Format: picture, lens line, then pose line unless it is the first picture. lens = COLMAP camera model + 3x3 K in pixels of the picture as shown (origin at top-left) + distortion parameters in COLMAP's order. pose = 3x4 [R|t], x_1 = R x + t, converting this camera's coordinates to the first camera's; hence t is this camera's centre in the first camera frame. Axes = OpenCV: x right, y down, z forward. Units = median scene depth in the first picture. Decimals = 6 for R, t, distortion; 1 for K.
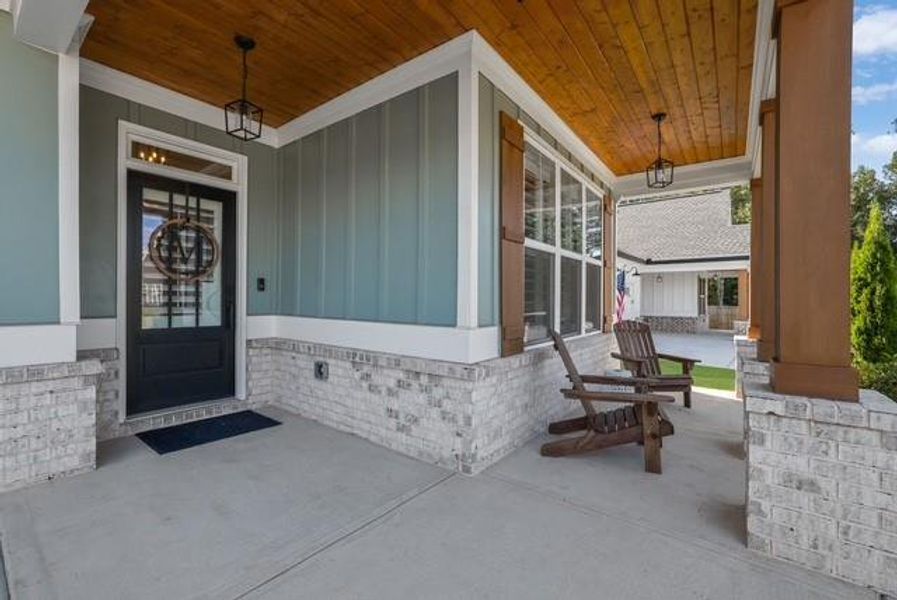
lens RADIAL K [[383.3, 0, 437.9], [0, 383.3, 297.2], [0, 0, 1]] dist [-0.059245, 0.019744]
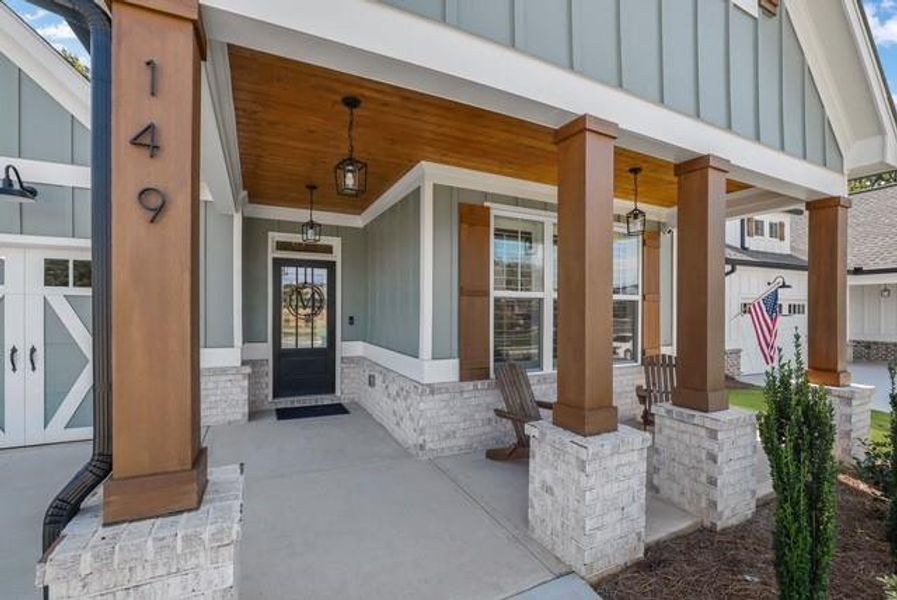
lens RADIAL K [[383.3, 0, 437.9], [0, 383.3, 297.2], [0, 0, 1]] dist [-0.059245, 0.019744]
pose [[0.894678, -0.017239, -0.446379, 0.692630], [0.002481, 0.999431, -0.033626, -0.098330], [0.446705, 0.028977, 0.894212, -0.274853]]
